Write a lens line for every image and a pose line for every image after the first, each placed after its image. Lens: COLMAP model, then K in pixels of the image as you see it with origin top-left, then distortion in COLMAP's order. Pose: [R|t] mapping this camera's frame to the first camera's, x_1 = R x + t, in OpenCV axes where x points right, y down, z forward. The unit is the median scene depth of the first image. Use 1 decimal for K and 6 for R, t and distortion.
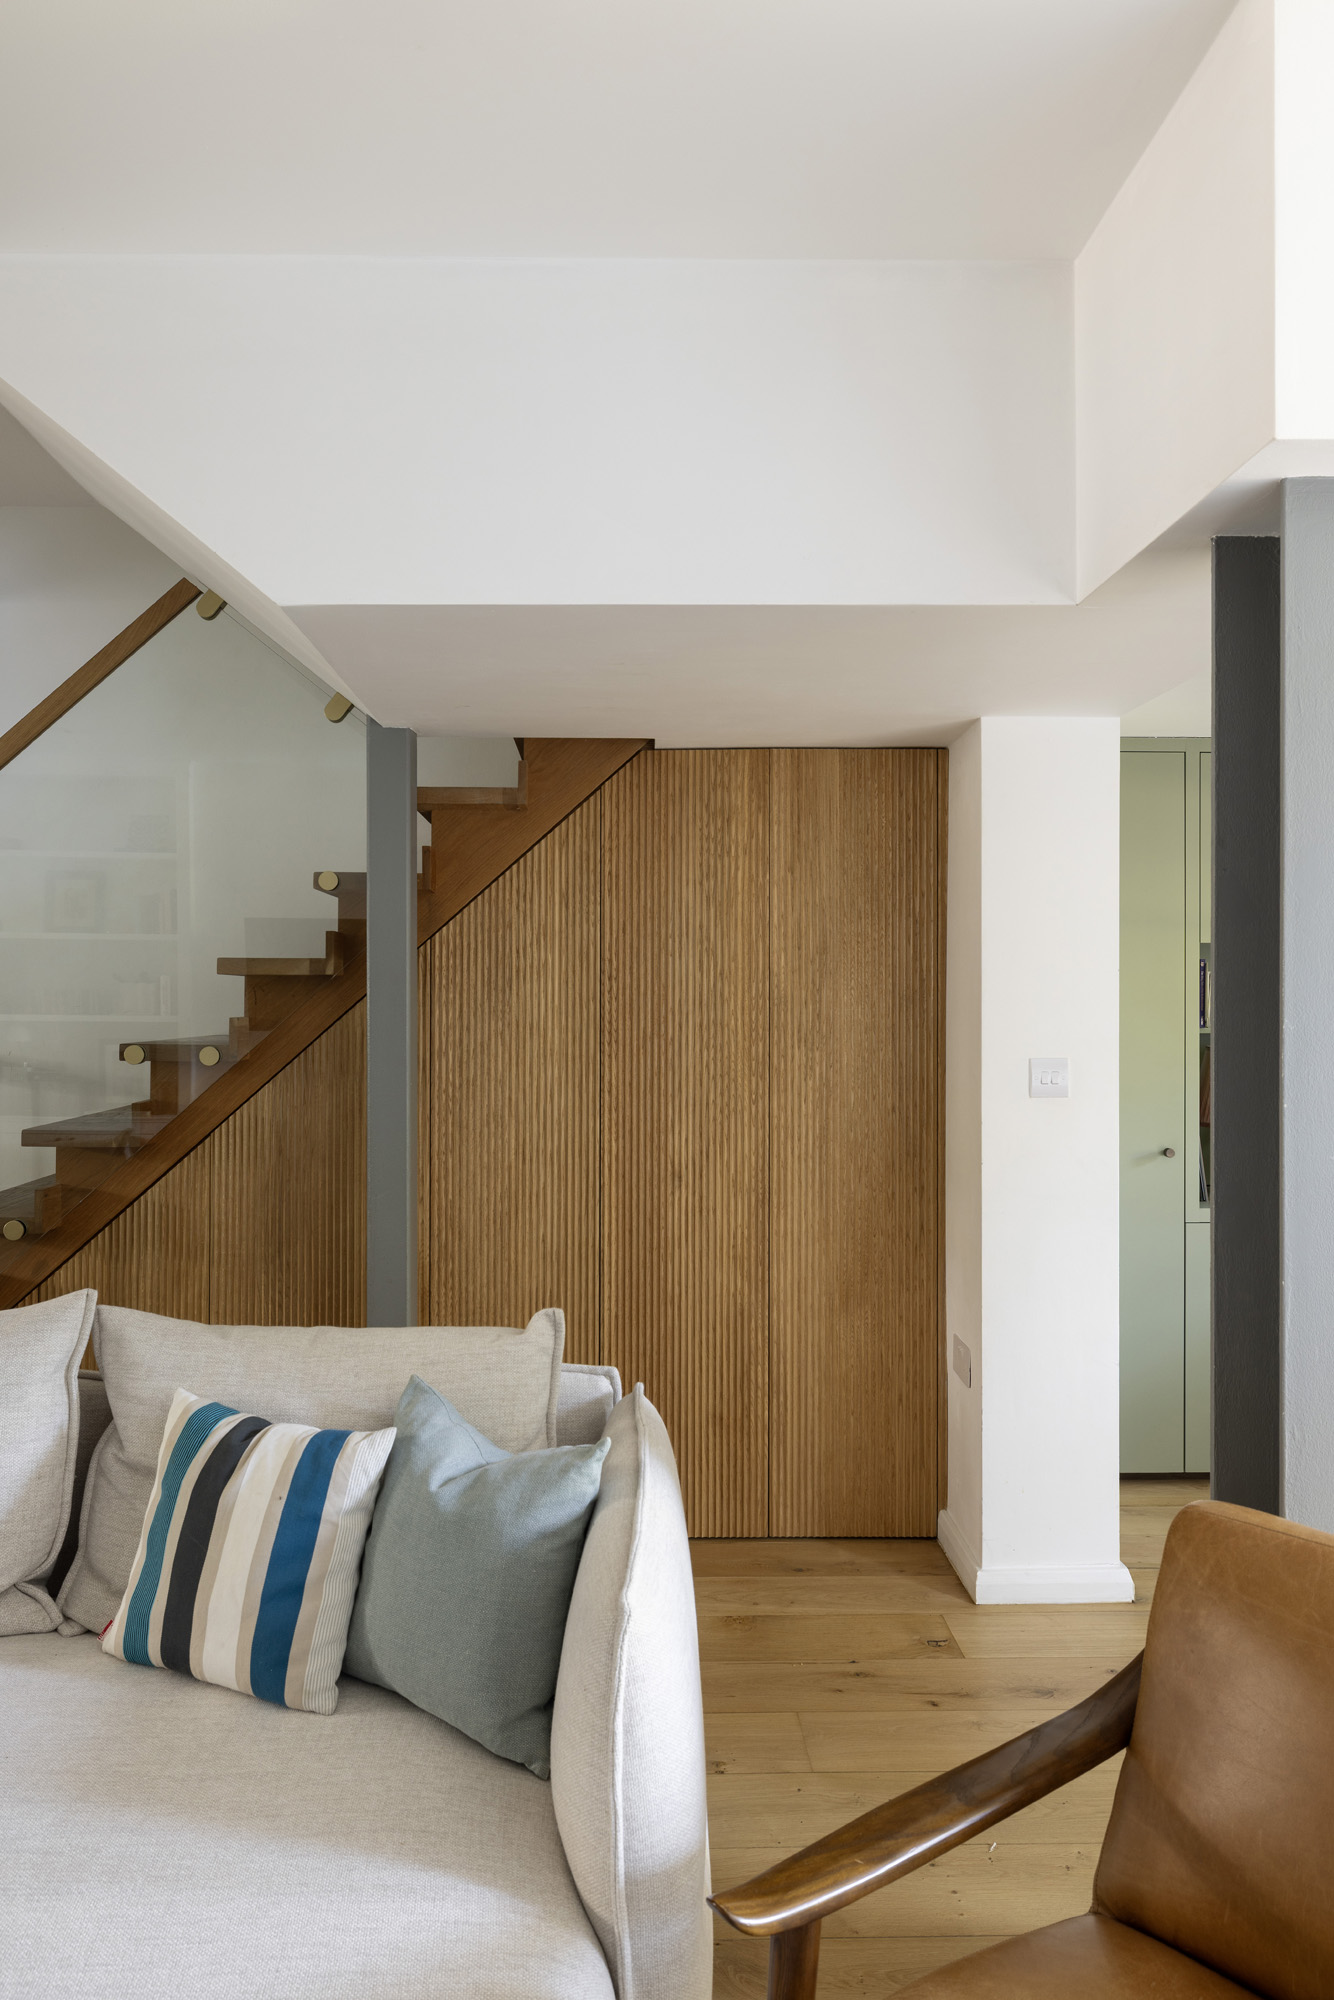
lens RADIAL K [[1381.9, 0, 667.0], [0, 1381.9, 1000.0], [0, 0, 1]] dist [0.008941, 0.002332]
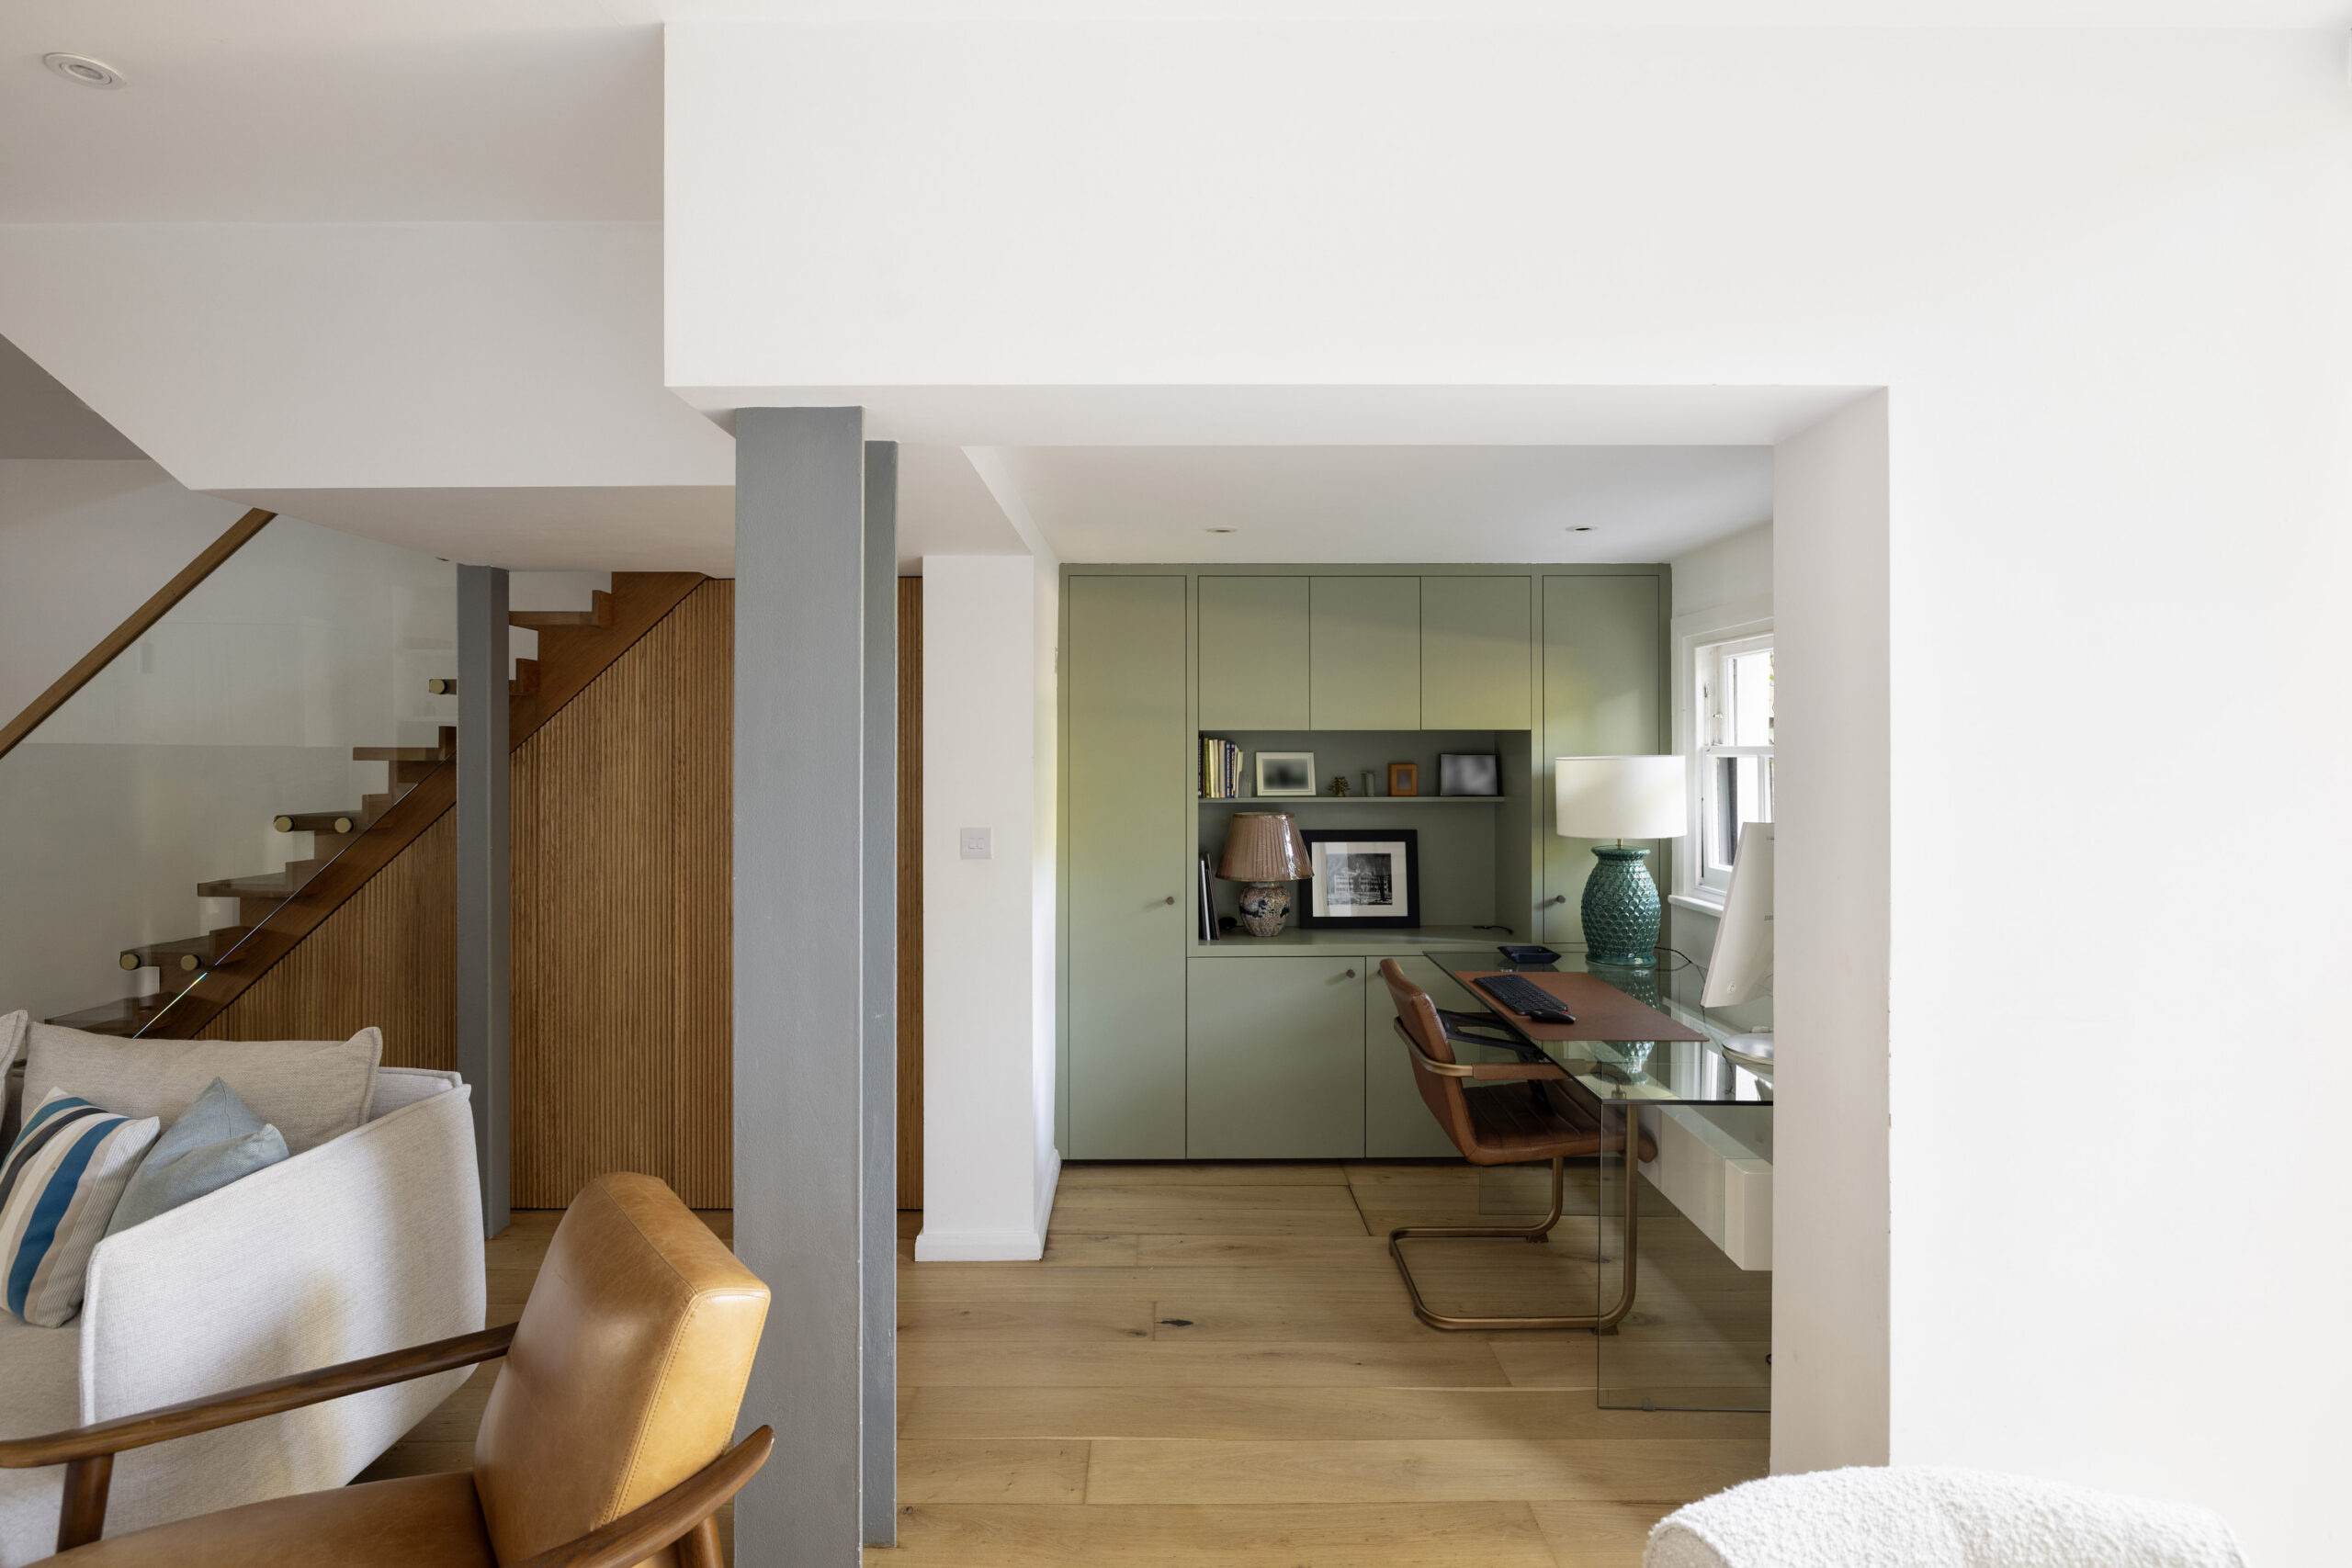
lens RADIAL K [[1169.9, 0, 1179.1], [0, 1169.9, 771.5], [0, 0, 1]] dist [-0.000679, -0.000139]
pose [[0.999718, -0.002072, -0.023655, 0.442626], [0.002233, 0.999975, 0.006782, -0.013913], [0.023641, -0.006832, 0.999697, -0.049761]]
